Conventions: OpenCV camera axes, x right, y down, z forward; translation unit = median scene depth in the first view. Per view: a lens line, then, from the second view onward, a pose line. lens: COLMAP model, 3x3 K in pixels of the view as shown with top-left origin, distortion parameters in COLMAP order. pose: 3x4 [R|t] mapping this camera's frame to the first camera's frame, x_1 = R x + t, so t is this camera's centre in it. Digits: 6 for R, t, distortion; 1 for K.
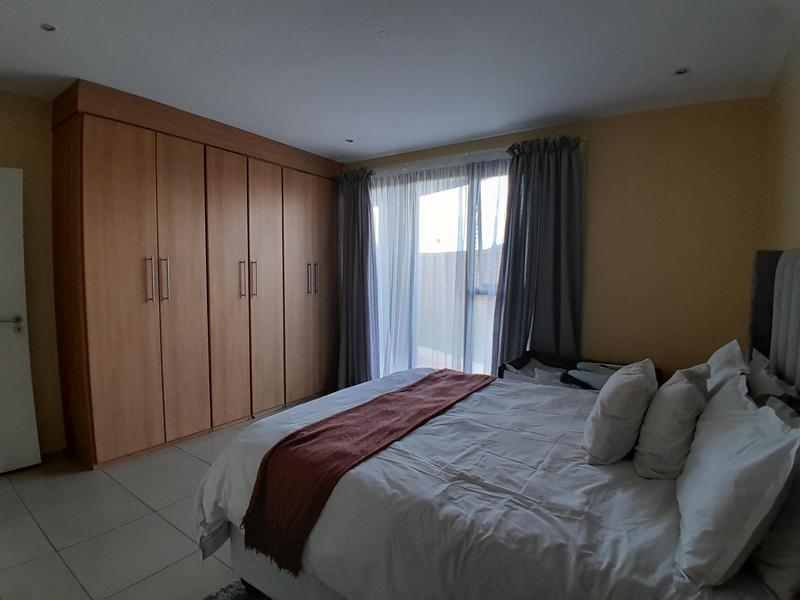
lens RADIAL K [[394.6, 0, 405.2], [0, 394.6, 303.7], [0, 0, 1]] dist [0.000087, -0.040951]
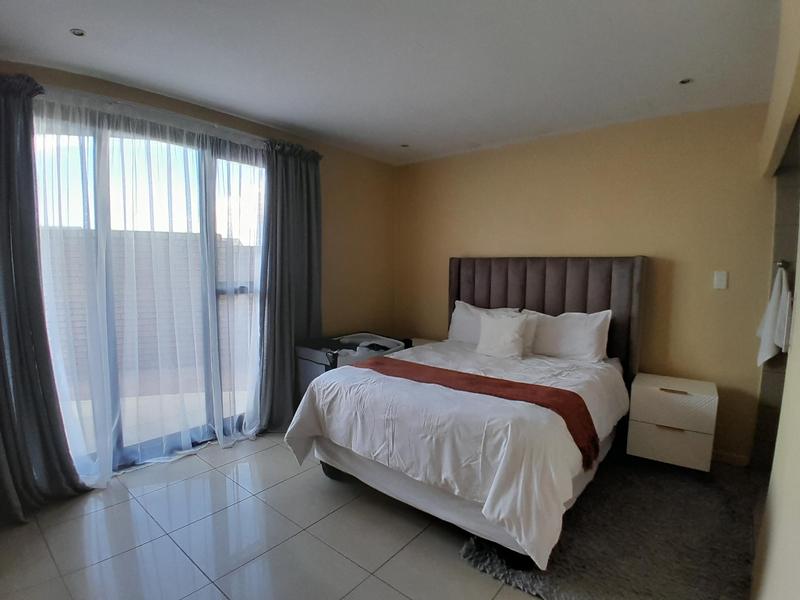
lens RADIAL K [[411.2, 0, 401.1], [0, 411.2, 302.2], [0, 0, 1]] dist [0.001911, -0.039179]
pose [[0.107349, -0.110286, 0.988086, -0.643620], [0.066054, 0.992424, 0.103594, -0.074117], [-0.992025, 0.054146, 0.113820, 0.512531]]
